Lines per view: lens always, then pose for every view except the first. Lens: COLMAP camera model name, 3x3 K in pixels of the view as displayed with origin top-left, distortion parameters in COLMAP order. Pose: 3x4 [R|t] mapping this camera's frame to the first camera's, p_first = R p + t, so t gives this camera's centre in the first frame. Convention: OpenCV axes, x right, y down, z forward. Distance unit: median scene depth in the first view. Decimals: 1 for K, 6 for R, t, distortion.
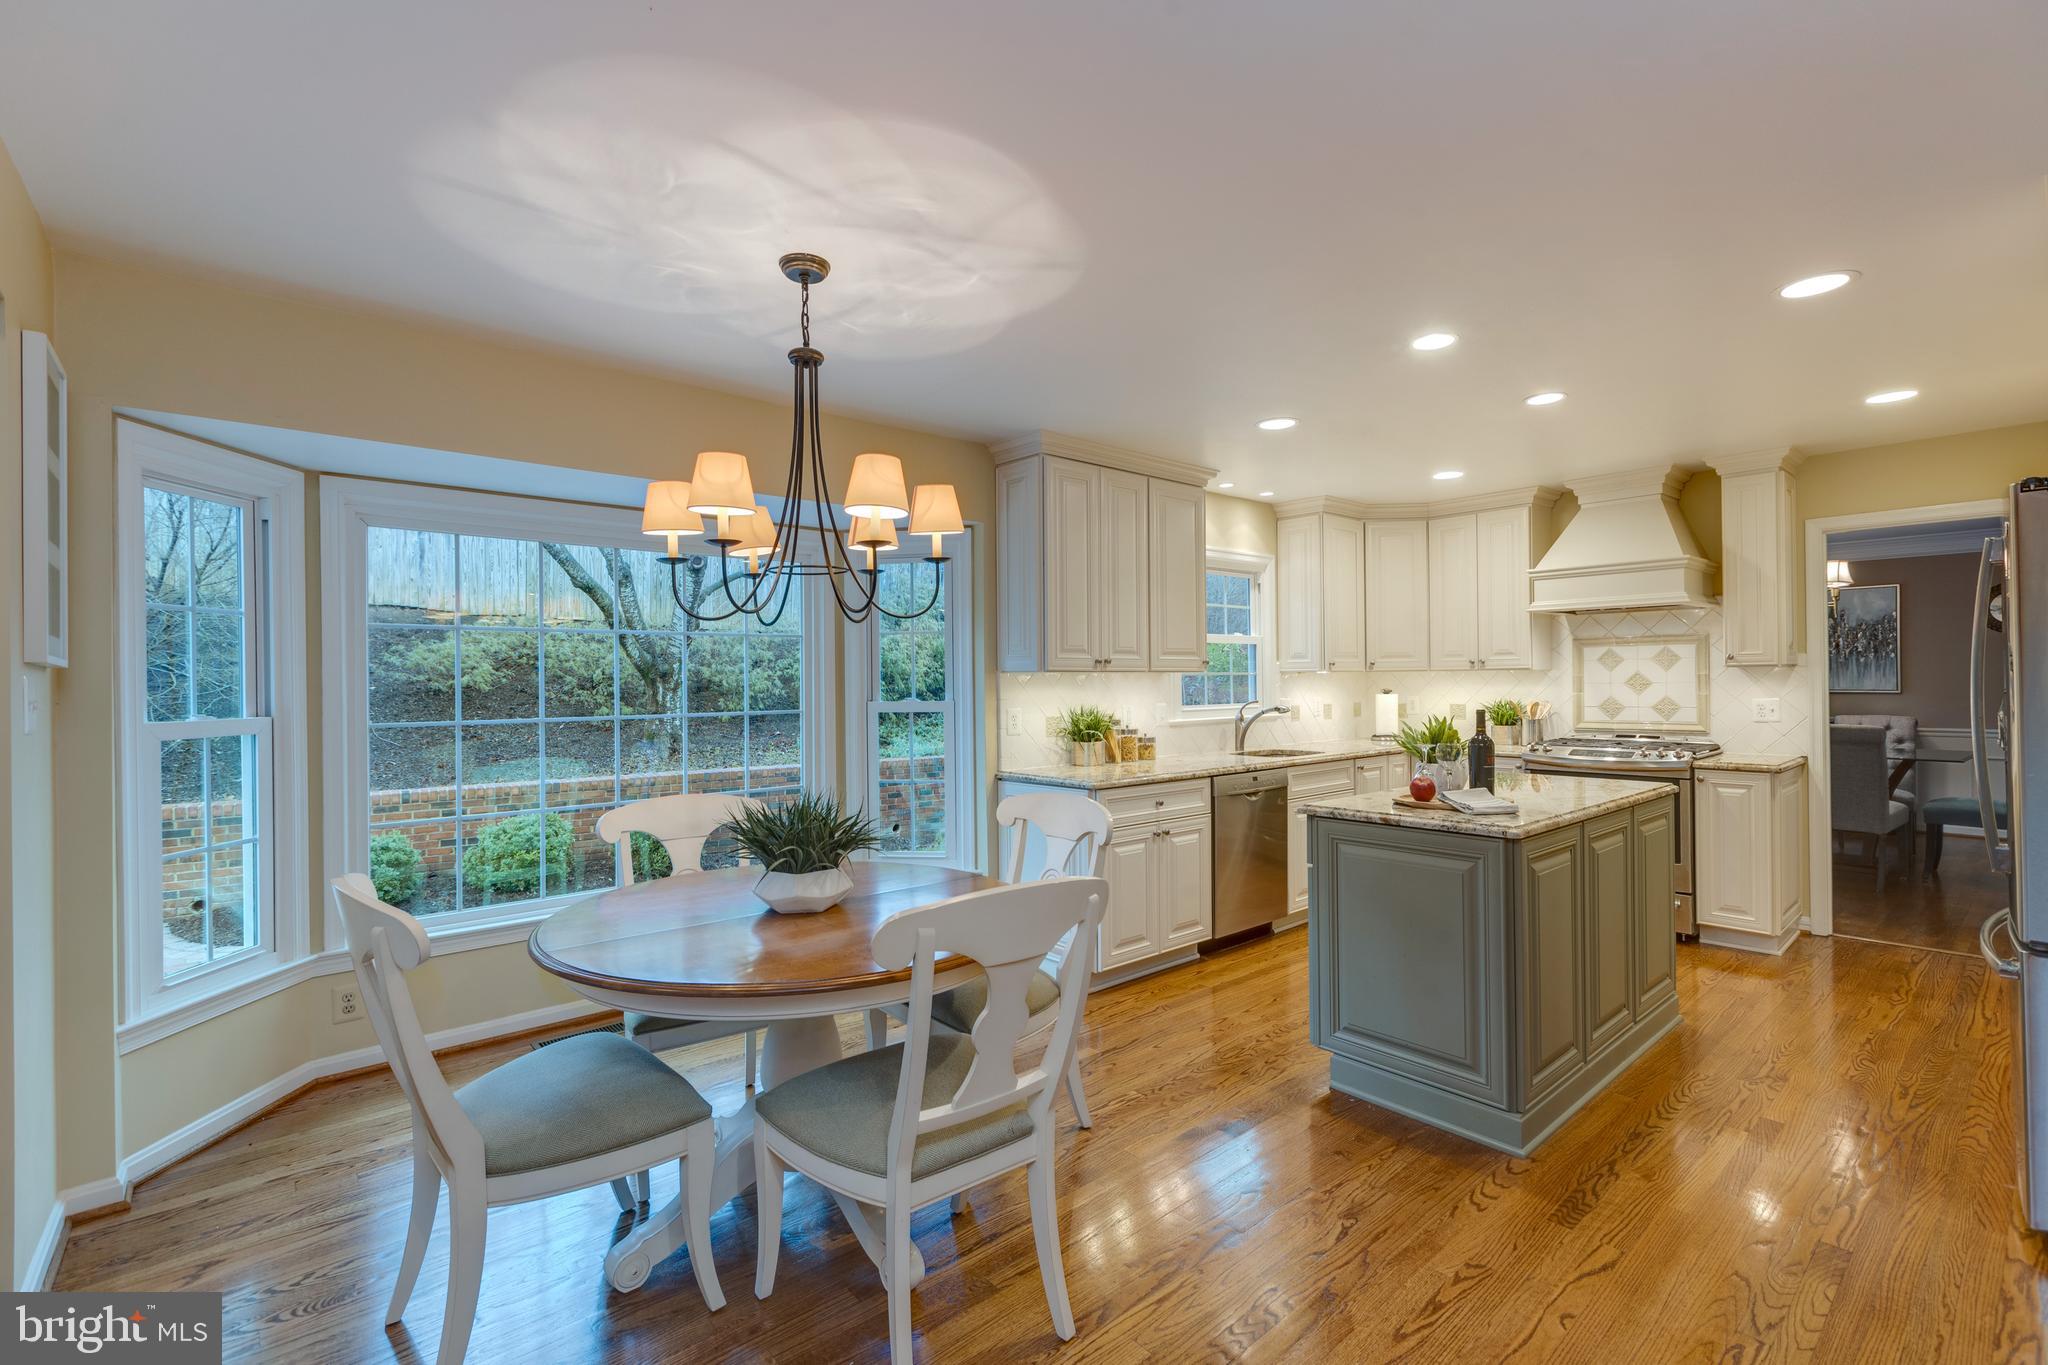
lens RADIAL K [[909.0, 0, 1030.3], [0, 909.0, 677.5], [0, 0, 1]] dist [0.008717, -0.003657]
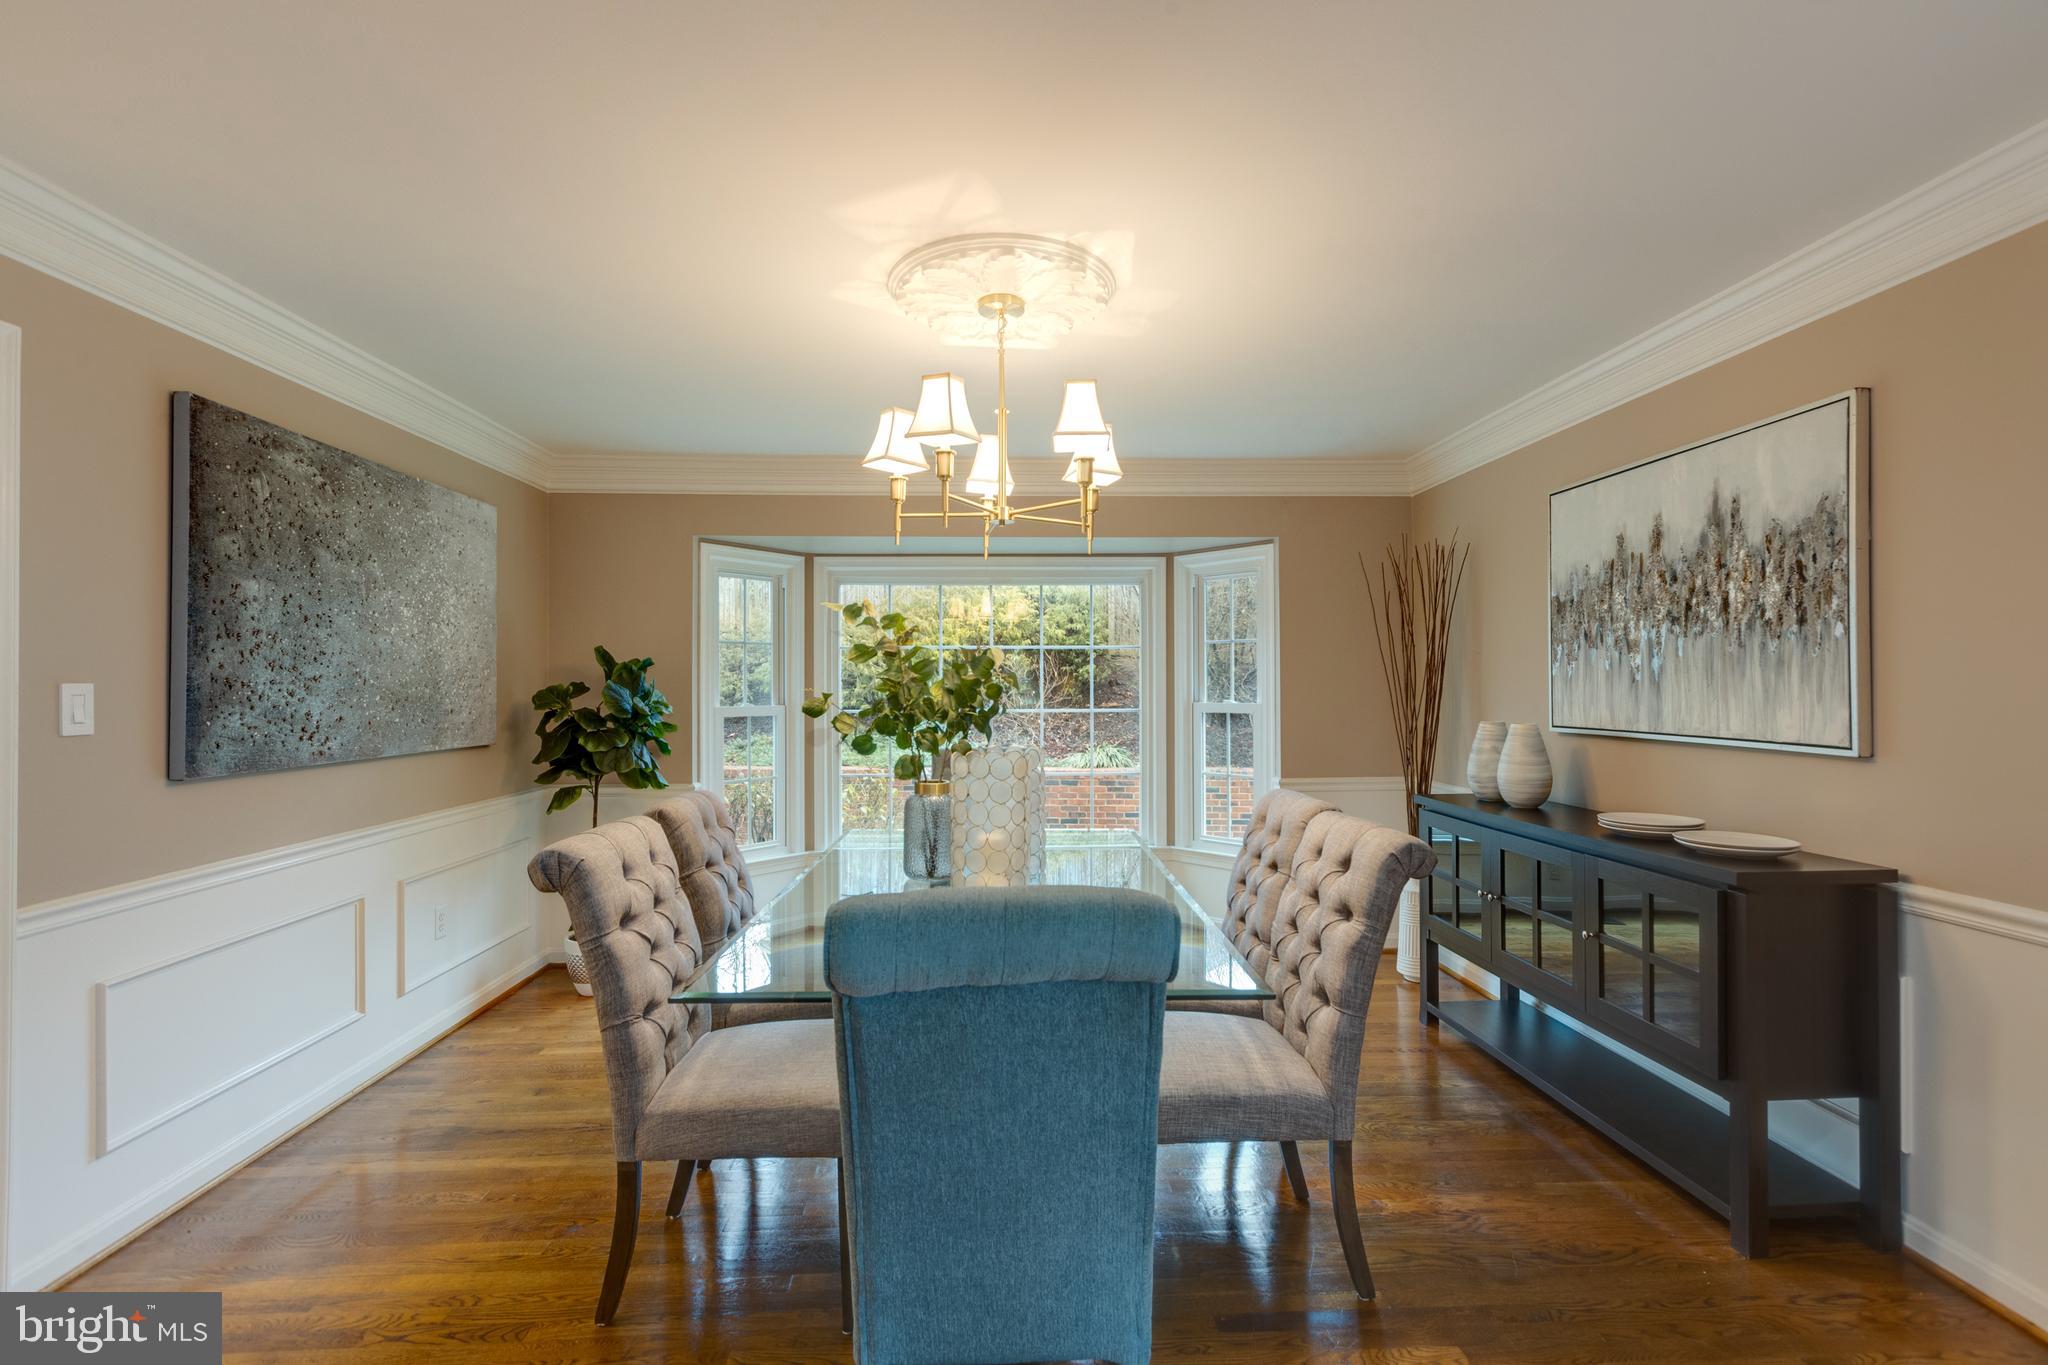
lens RADIAL K [[909.0, 0, 1023.3], [0, 909.0, 684.4], [0, 0, 1]] dist [0.008717, -0.003657]
pose [[0.781334, 0.003526, -0.624104, 0.782936], [-0.000218, 0.999986, 0.005377, -0.006871], [0.624114, -0.004065, 0.781323, -0.047711]]
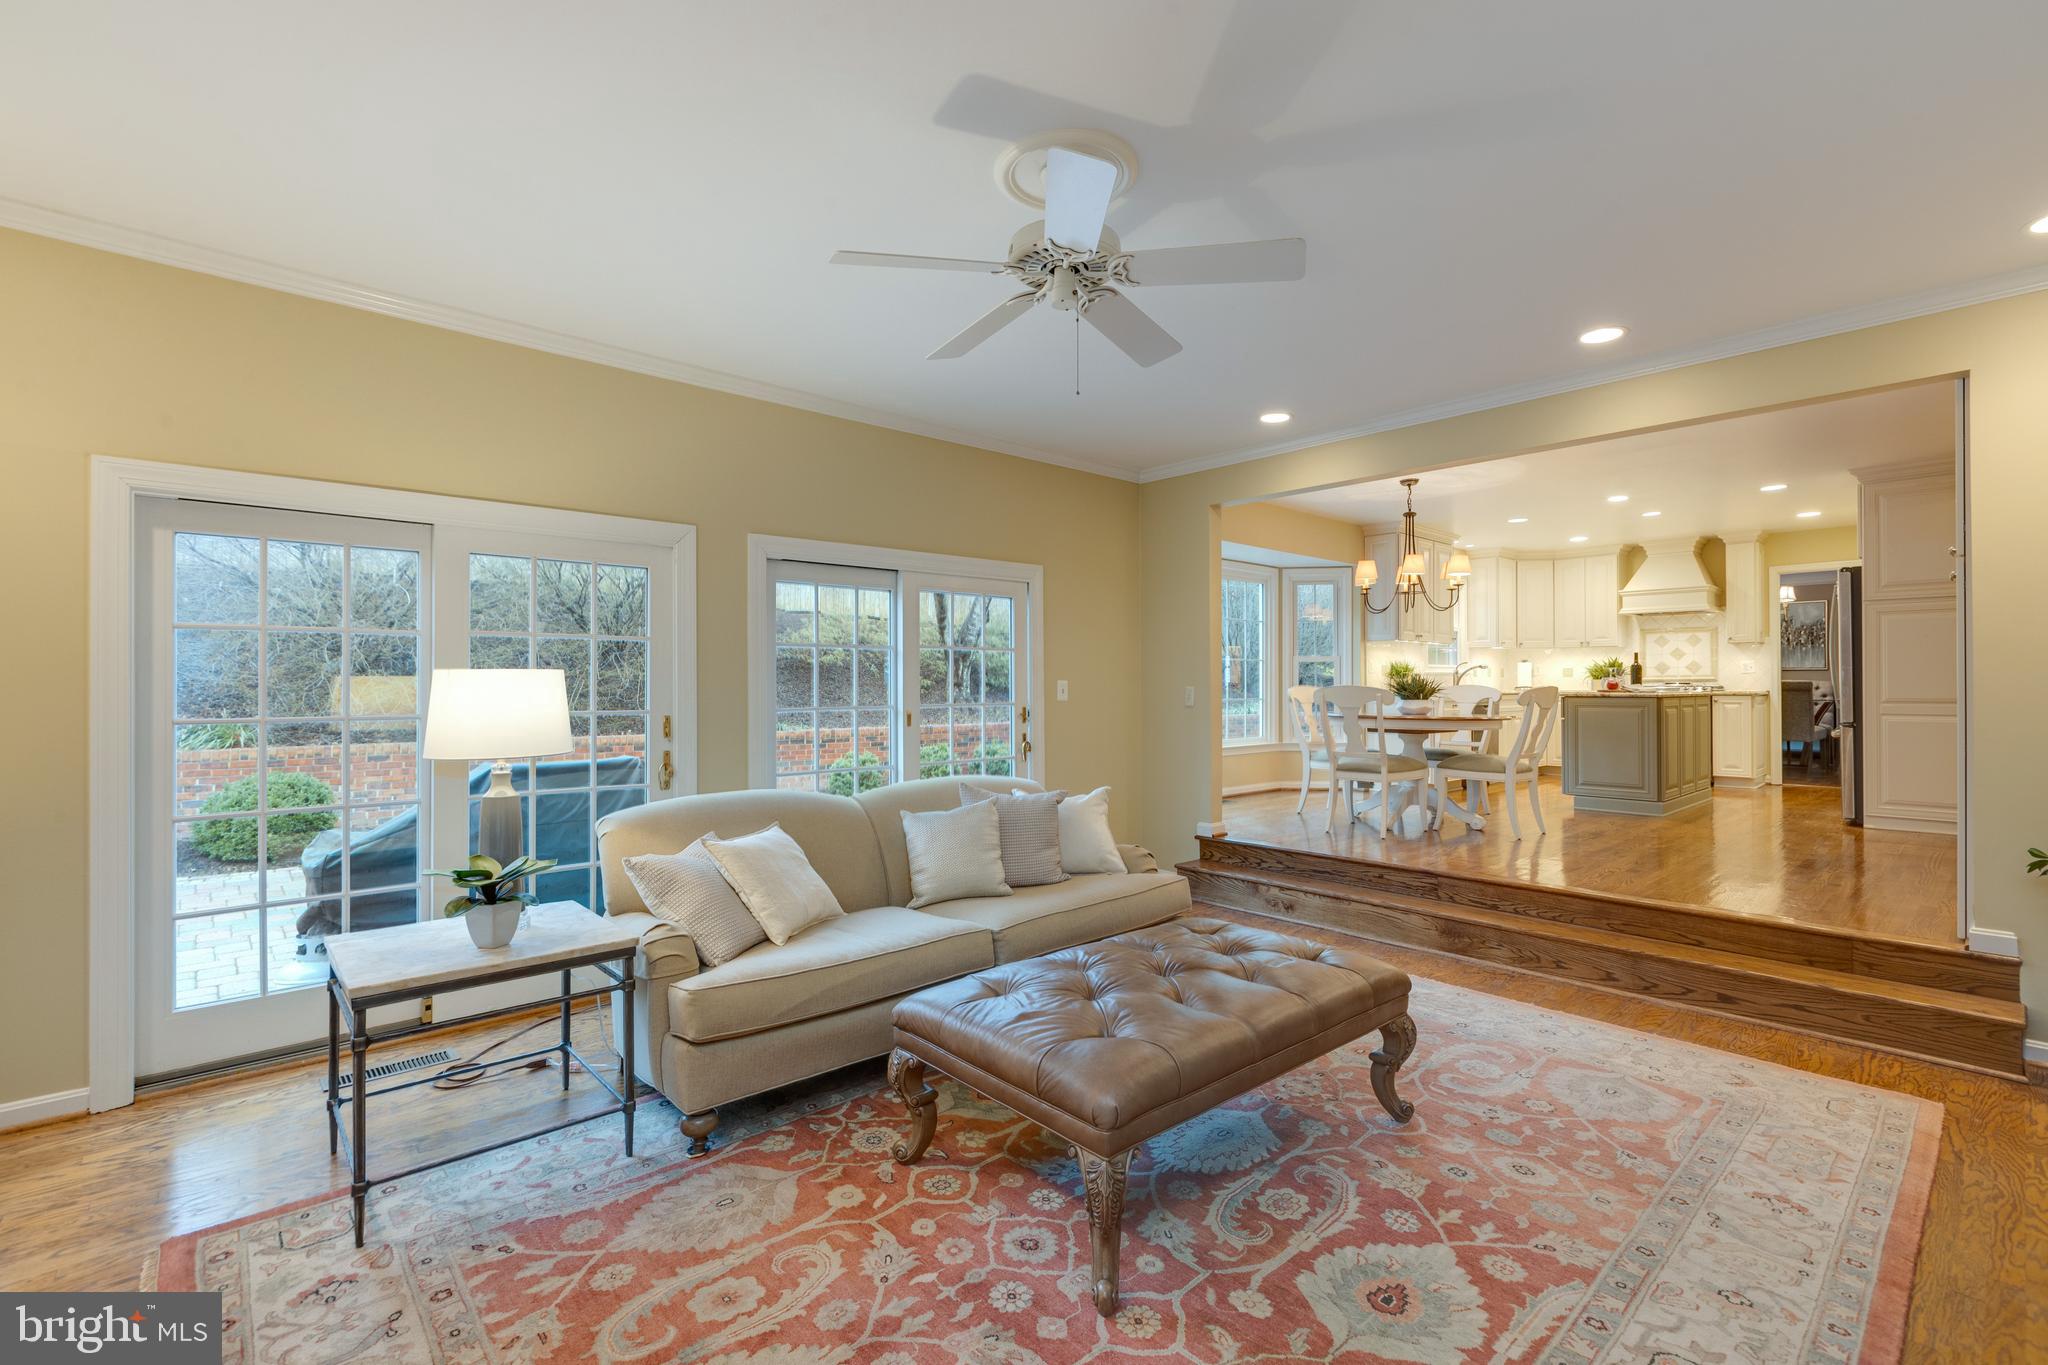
lens RADIAL K [[909.0, 0, 1025.4], [0, 909.0, 679.8], [0, 0, 1]] dist [0.008717, -0.003657]
pose [[0.999703, 0.008479, 0.022844, -0.725420], [-0.008403, 0.999959, -0.003421, 0.080931], [-0.022872, 0.003228, 0.999733, -0.846464]]
